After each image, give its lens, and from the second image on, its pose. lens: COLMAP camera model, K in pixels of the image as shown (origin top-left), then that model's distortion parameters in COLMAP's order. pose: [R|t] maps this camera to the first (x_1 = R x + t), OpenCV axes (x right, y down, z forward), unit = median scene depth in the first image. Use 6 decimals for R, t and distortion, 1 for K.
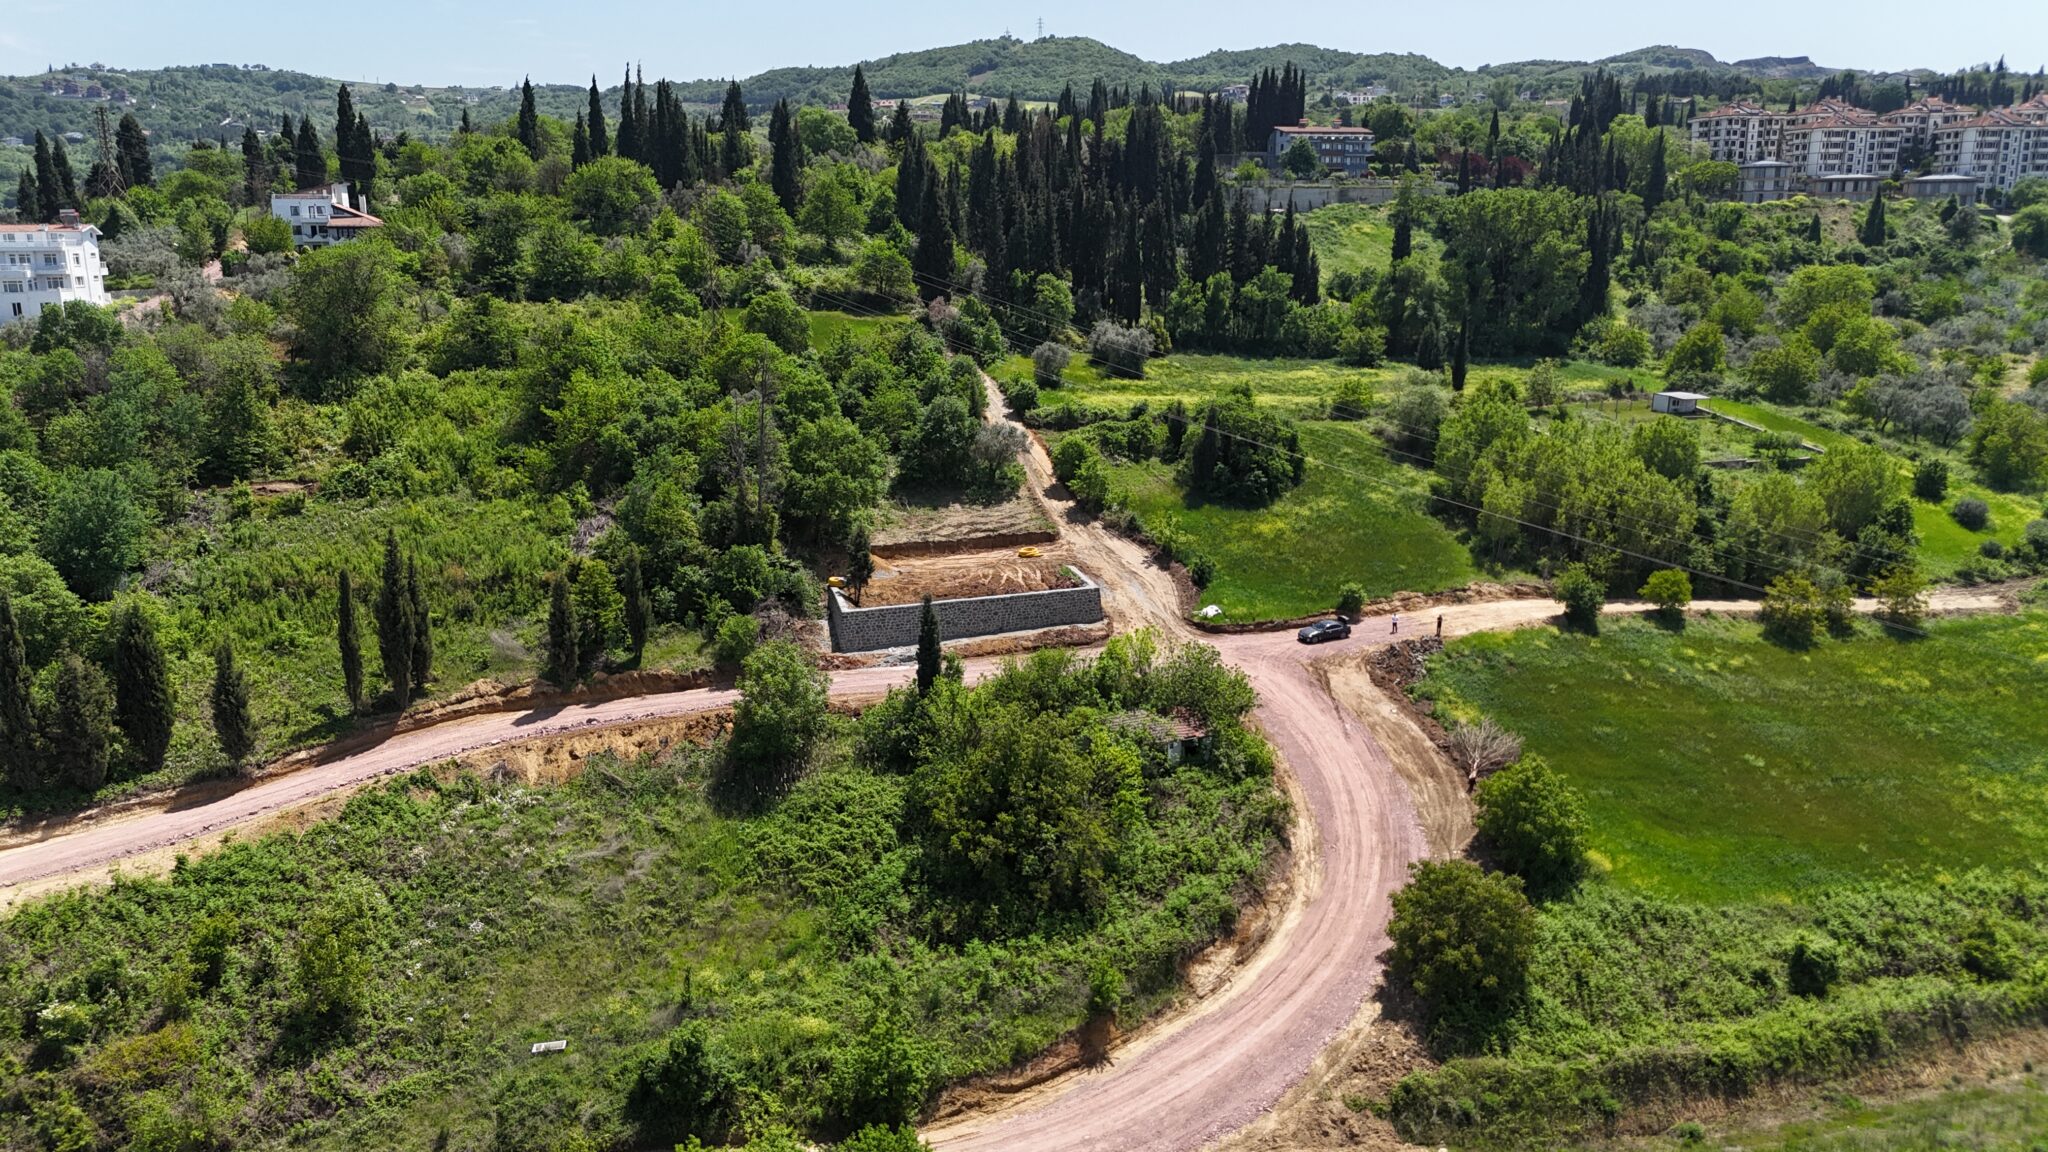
lens RADIAL K [[1504.8, 0, 1027.2], [0, 1504.8, 571.7], [0, 0, 1]] dist [0.071816, -0.071253]
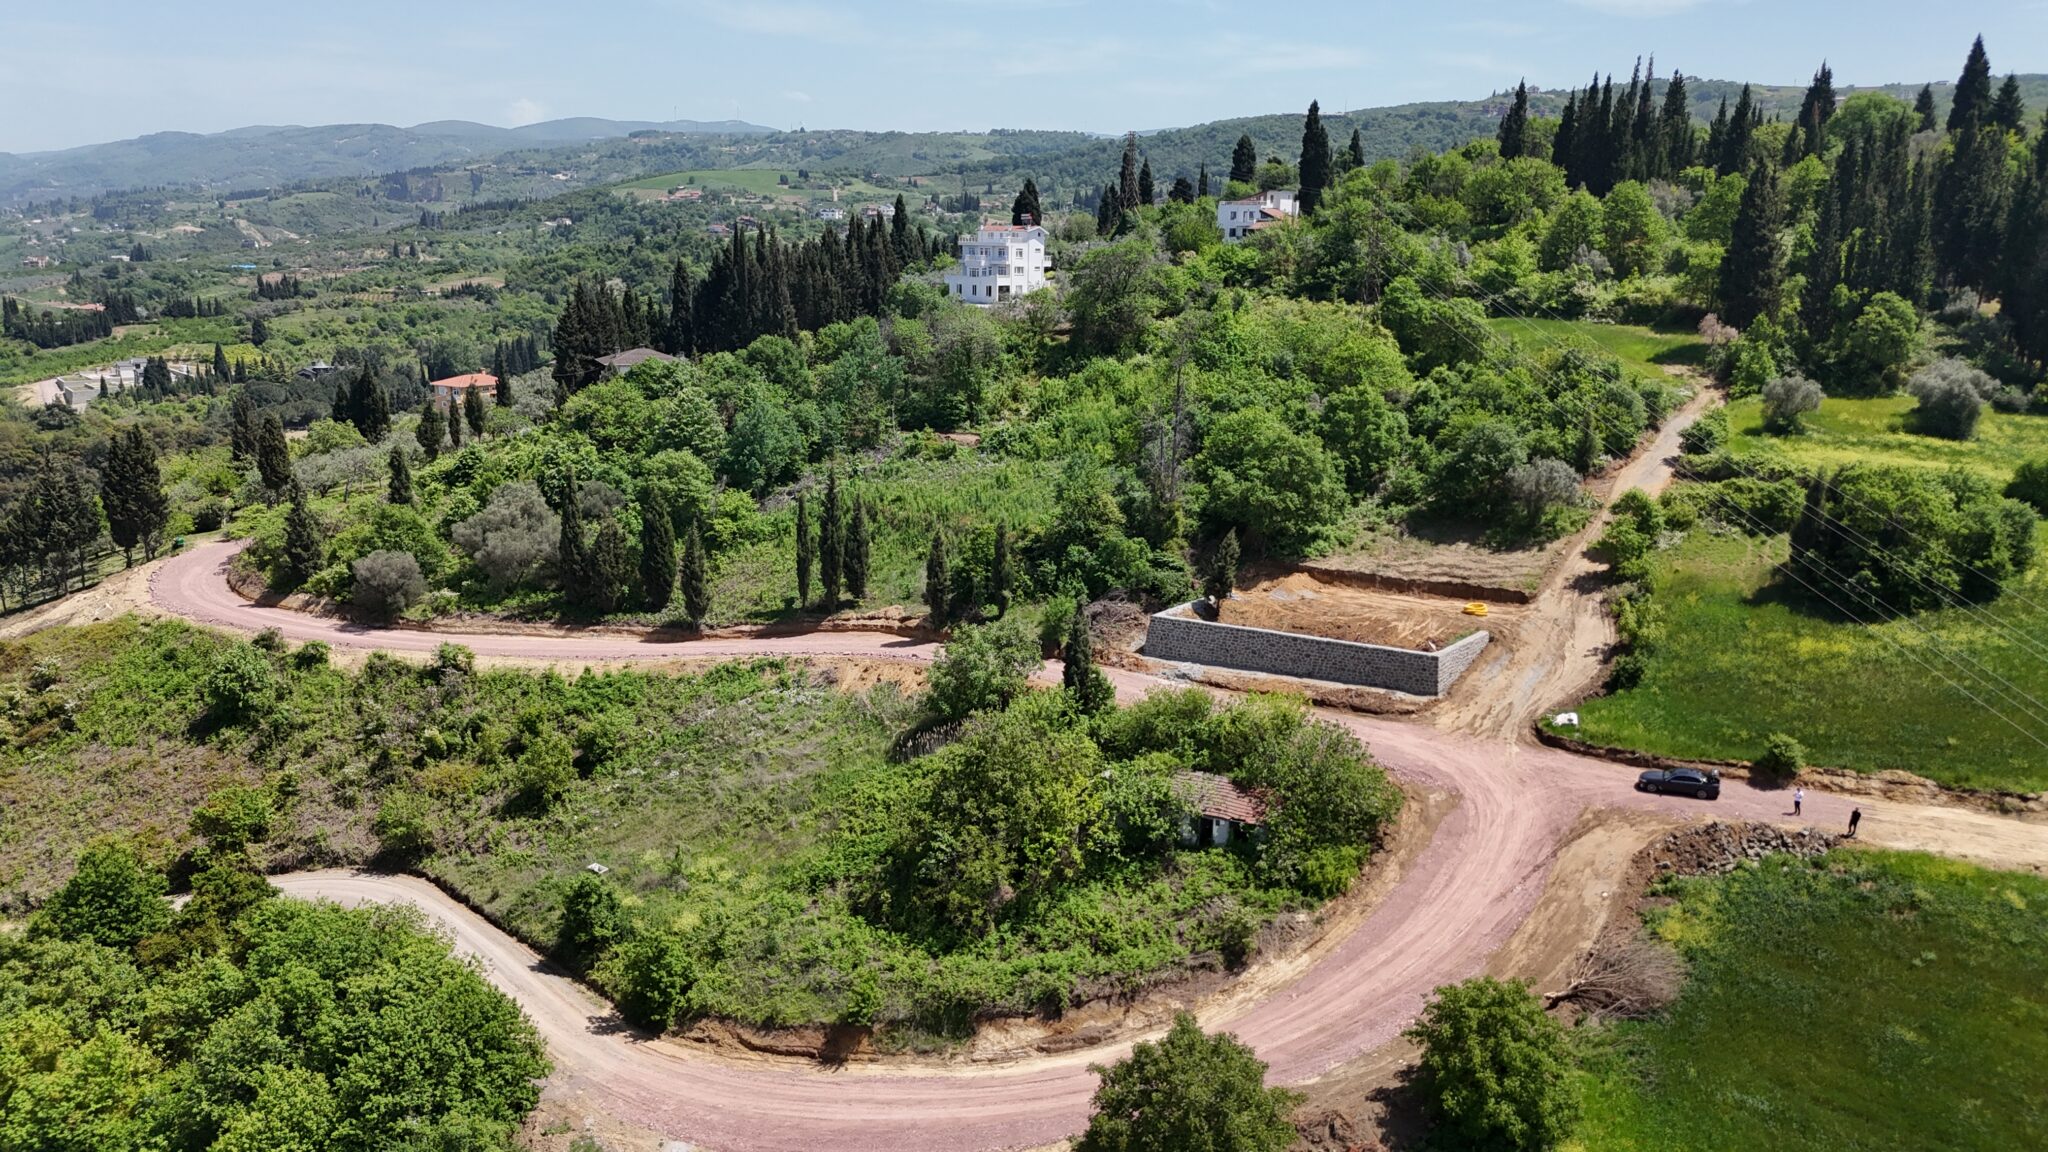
lens RADIAL K [[1504.8, 0, 1030.2], [0, 1504.8, 567.2], [0, 0, 1]] dist [0.071816, -0.071253]
pose [[0.647335, 0.178705, -0.740960, 0.498832], [-0.183984, 0.980016, 0.075624, -0.057993], [0.739667, 0.087371, 0.667278, 0.249815]]
